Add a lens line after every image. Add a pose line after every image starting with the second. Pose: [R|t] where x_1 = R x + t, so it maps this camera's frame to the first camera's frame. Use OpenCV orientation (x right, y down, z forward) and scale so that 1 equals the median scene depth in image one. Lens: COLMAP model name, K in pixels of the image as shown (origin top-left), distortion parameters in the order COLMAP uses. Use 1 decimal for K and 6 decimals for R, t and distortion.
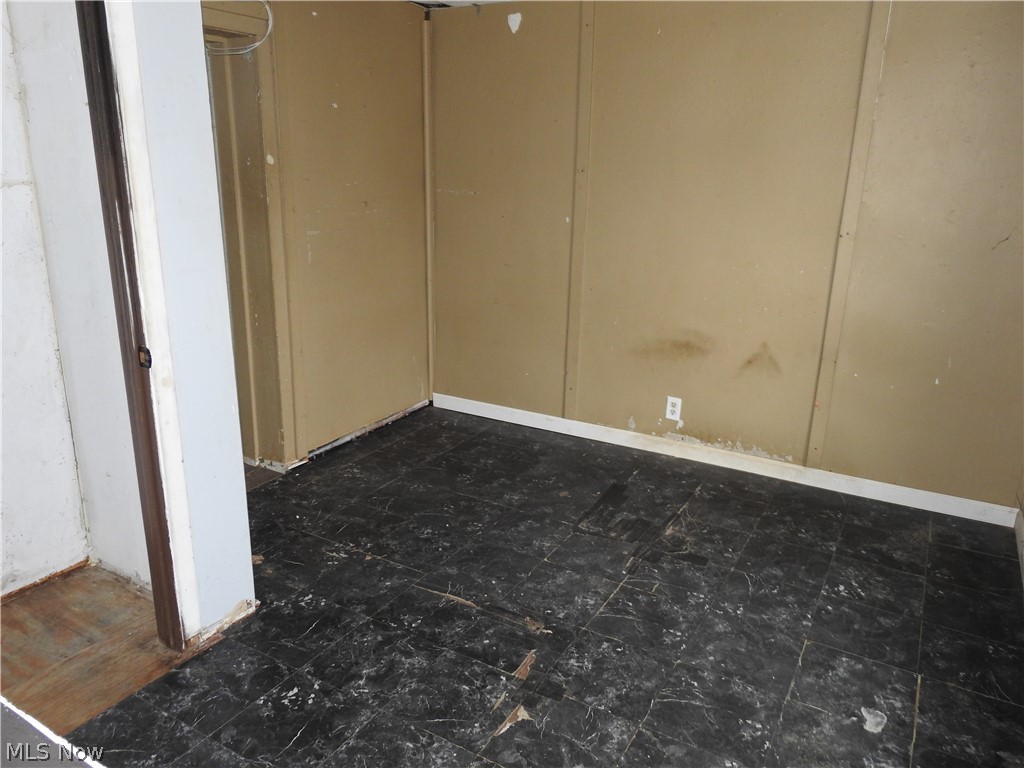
lens RADIAL K [[736.8, 0, 507.3], [0, 736.8, 384.2], [0, 0, 1]] dist [0.010276, 0.009967]
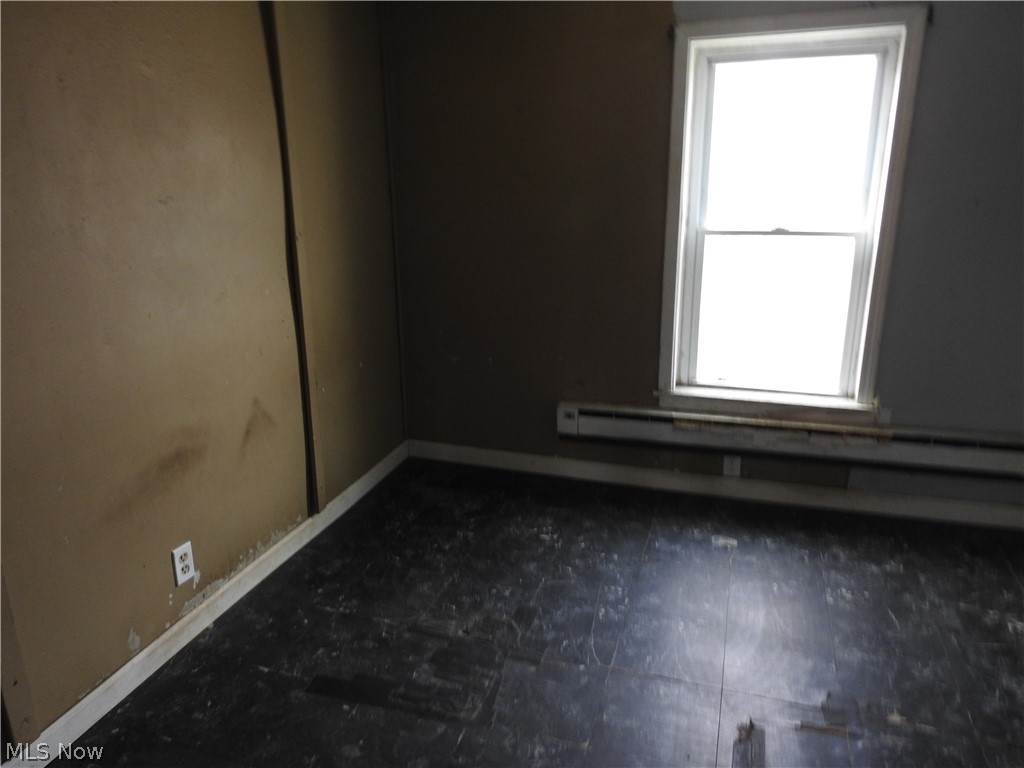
lens RADIAL K [[736.8, 0, 507.8], [0, 736.8, 382.0], [0, 0, 1]] dist [0.010276, 0.009967]
pose [[-0.228395, -0.296420, 0.927346, -0.377259], [0.273728, 0.894547, 0.353352, -0.259450], [-0.934296, 0.334545, -0.123171, 0.852371]]
